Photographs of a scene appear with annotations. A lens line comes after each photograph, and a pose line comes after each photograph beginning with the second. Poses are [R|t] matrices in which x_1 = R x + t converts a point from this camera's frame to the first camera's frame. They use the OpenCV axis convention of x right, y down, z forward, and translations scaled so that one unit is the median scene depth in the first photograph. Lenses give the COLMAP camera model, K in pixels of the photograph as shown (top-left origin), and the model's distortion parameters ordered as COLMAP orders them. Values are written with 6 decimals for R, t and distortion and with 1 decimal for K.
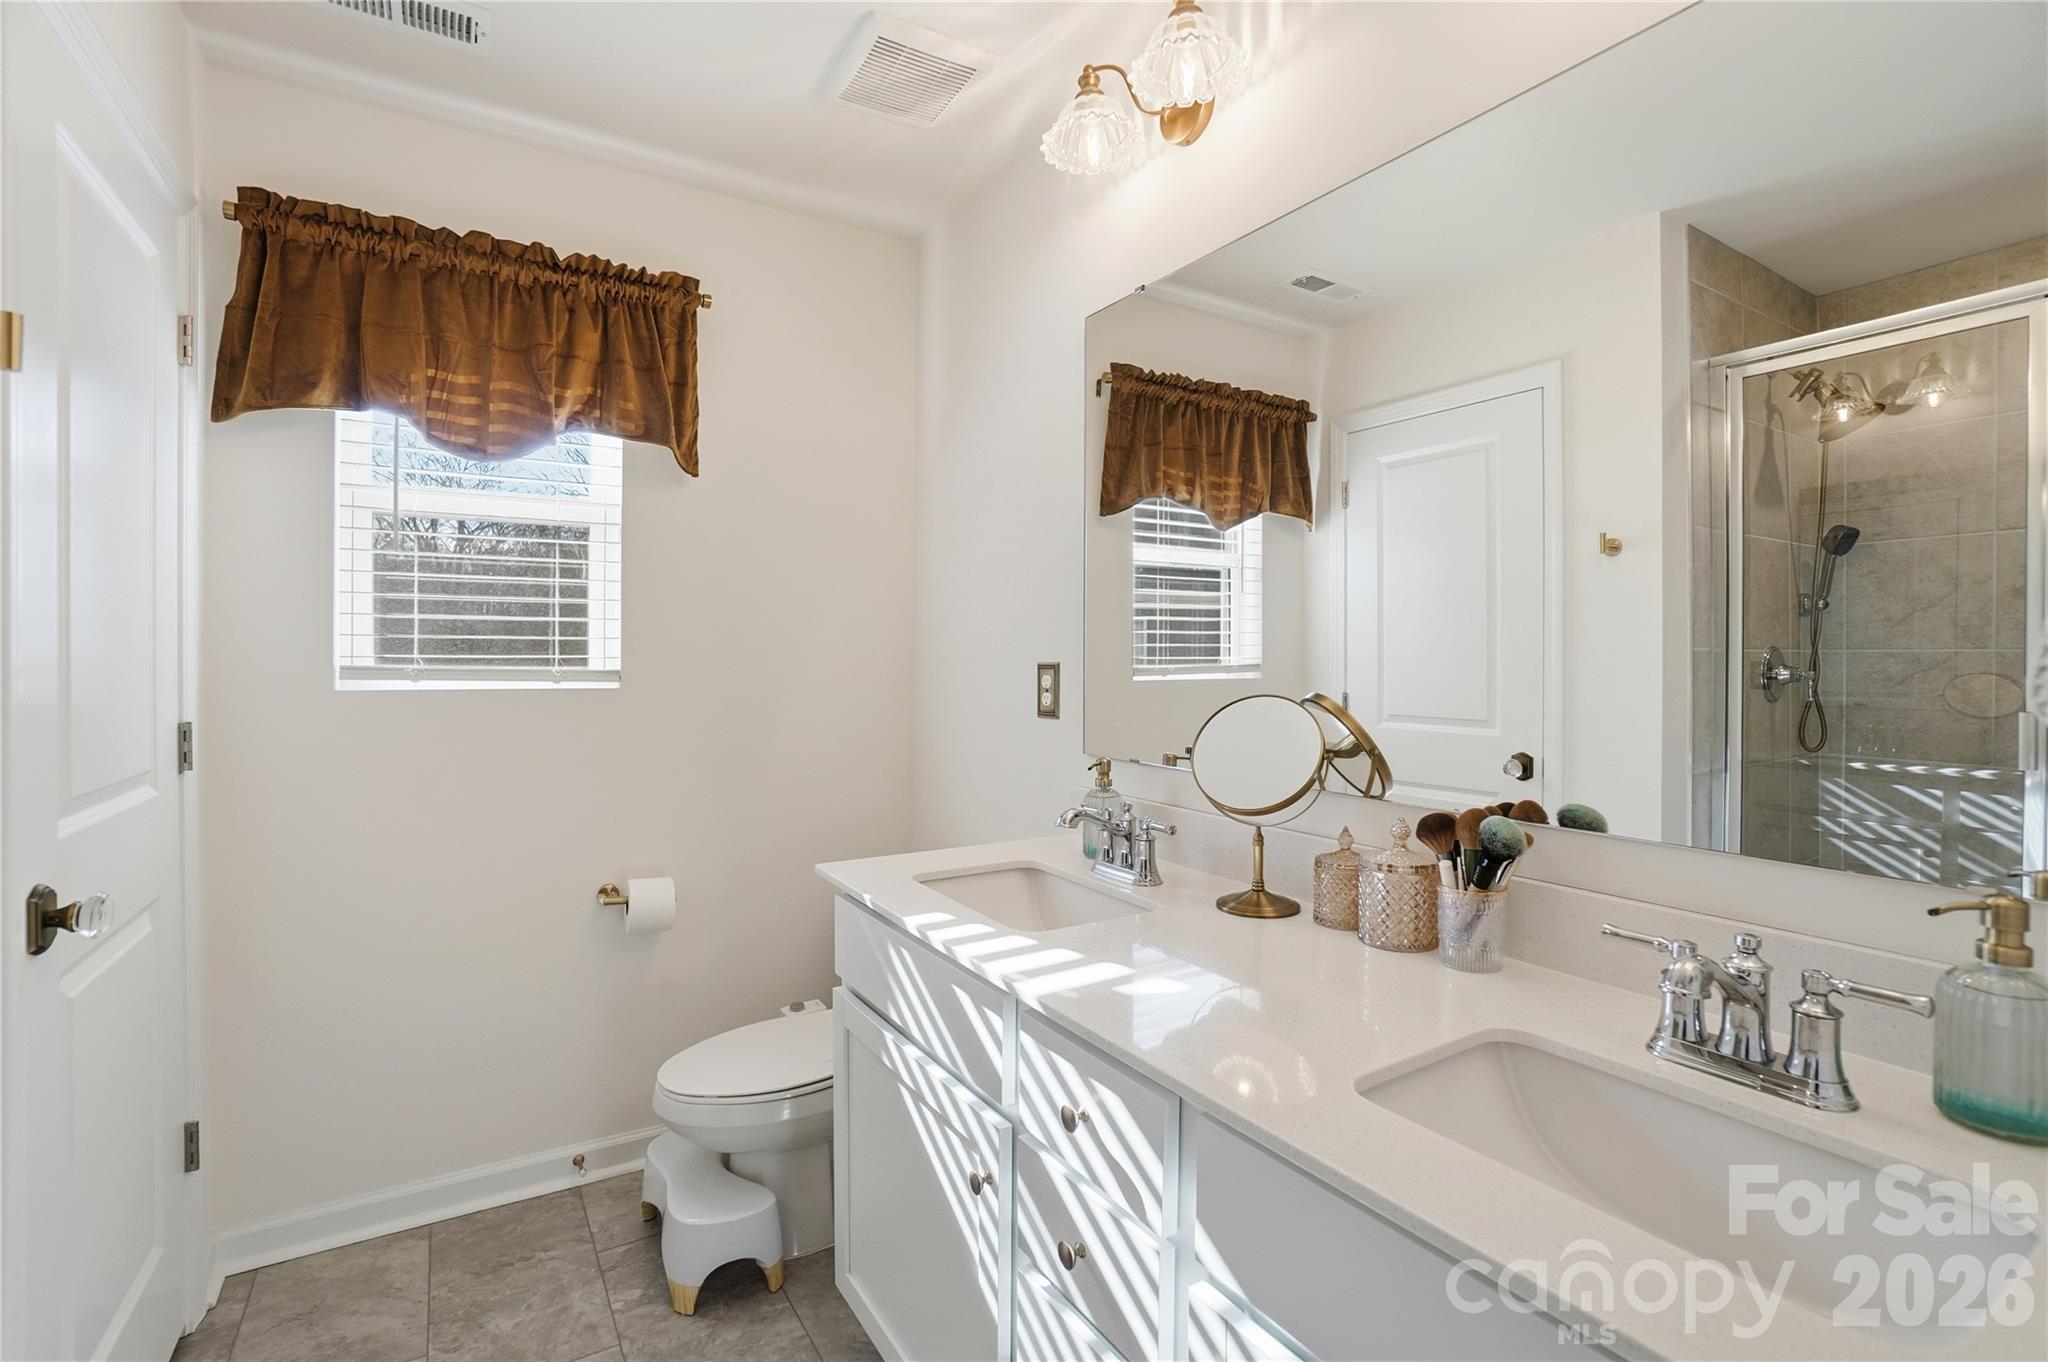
lens RADIAL K [[918.9, 0, 1014.2], [0, 918.9, 671.4], [0, 0, 1]] dist [-0.021521, 0.000445]
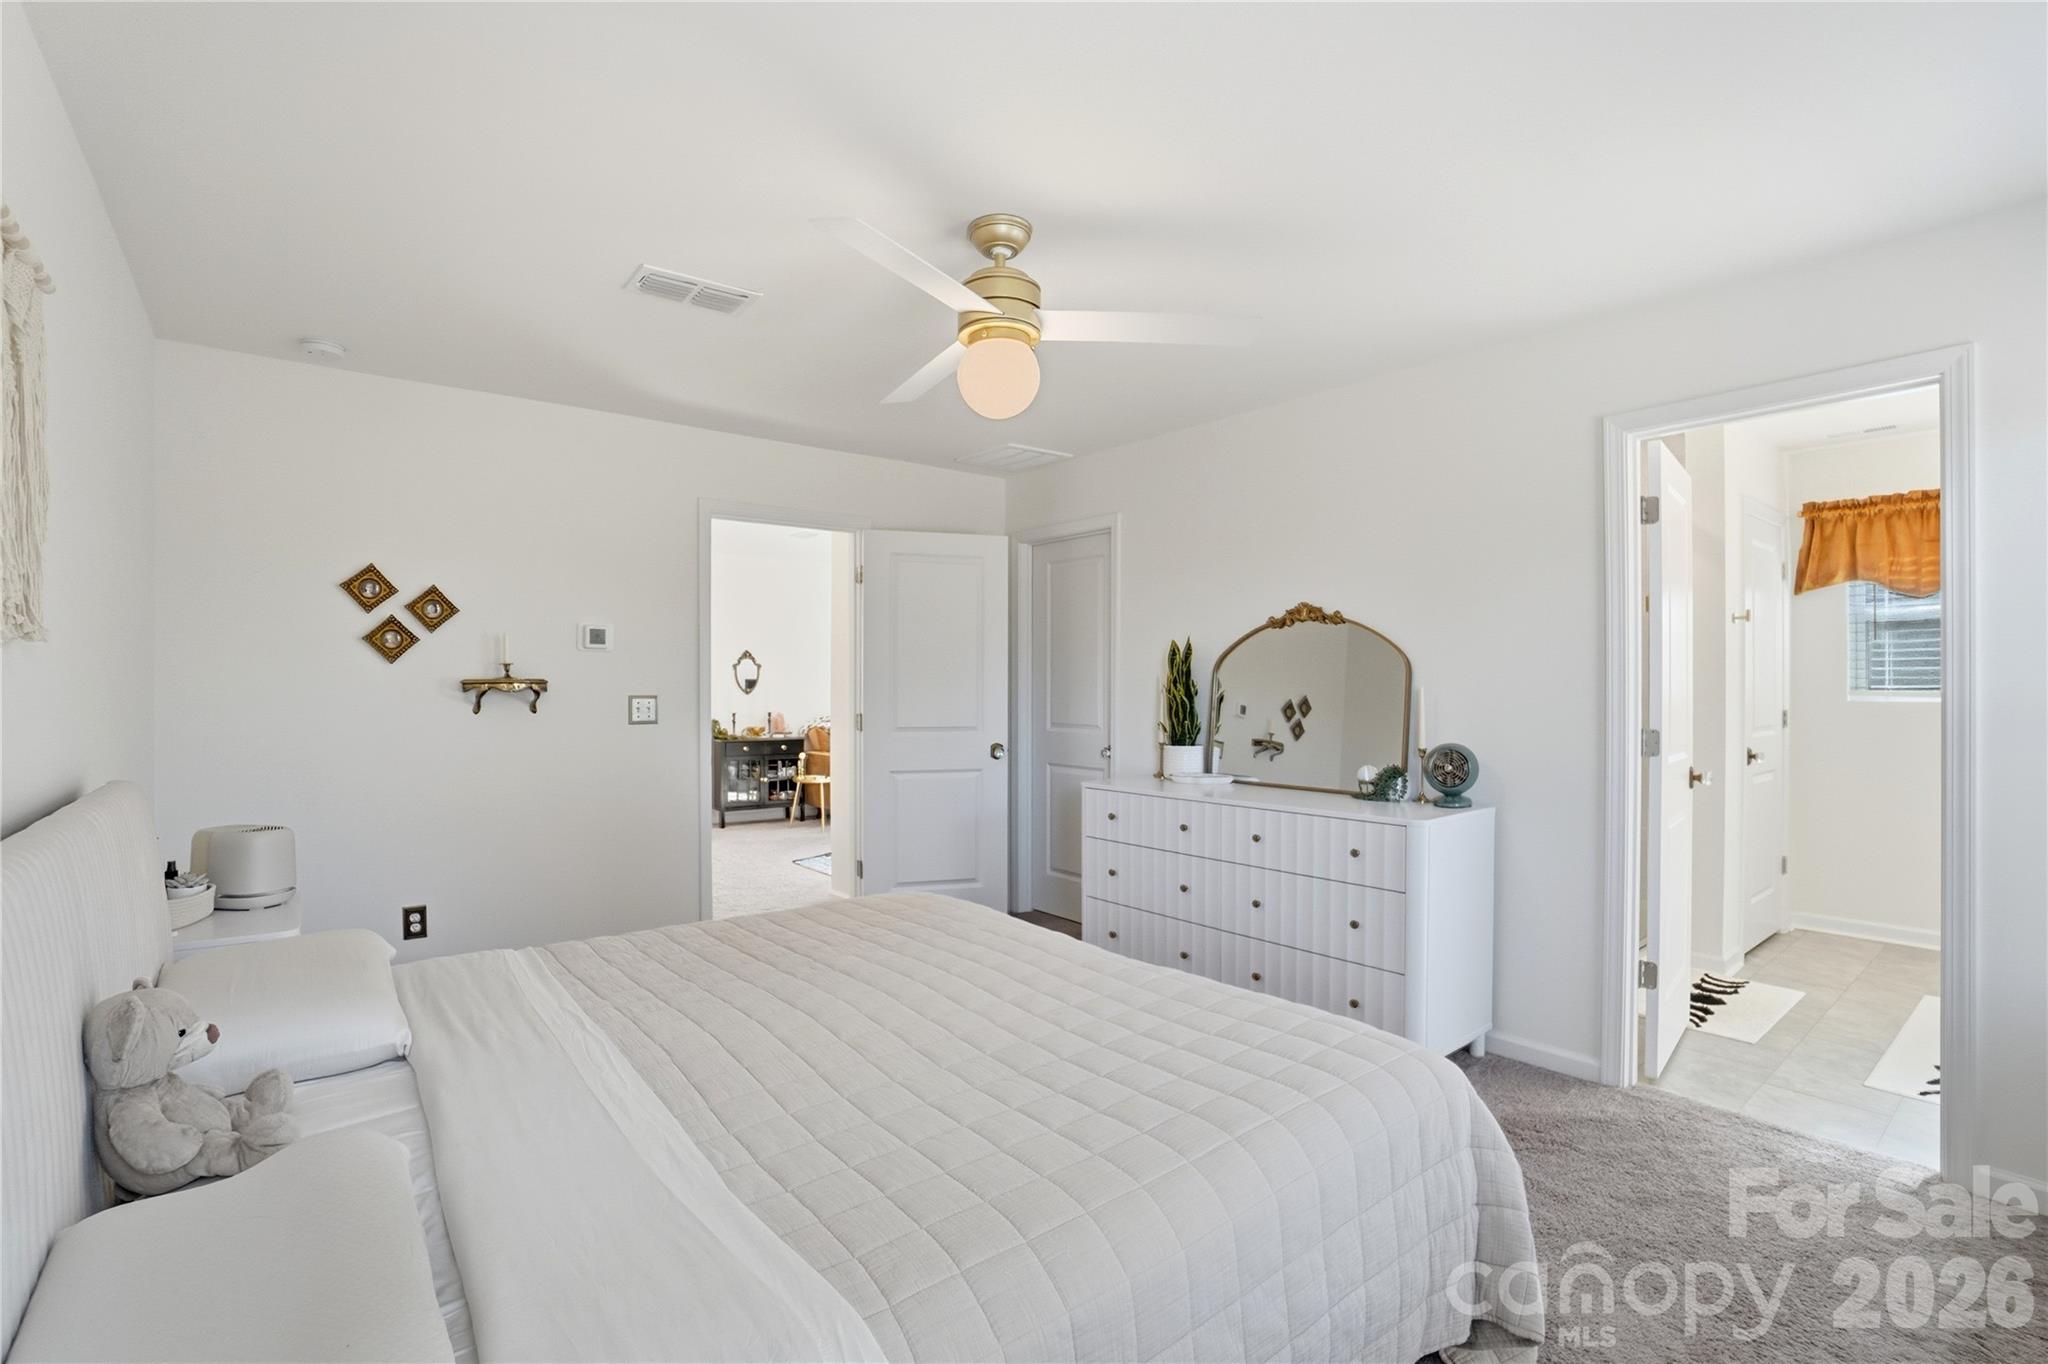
lens RADIAL K [[918.9, 0, 1014.2], [0, 918.9, 672.4], [0, 0, 1]] dist [-0.021521, 0.000445]
pose [[0.124849, -0.001964, -0.992174, 1.375340], [-0.005251, 0.999983, -0.002640, -0.037746], [0.992162, 0.005540, 0.124836, -1.511438]]
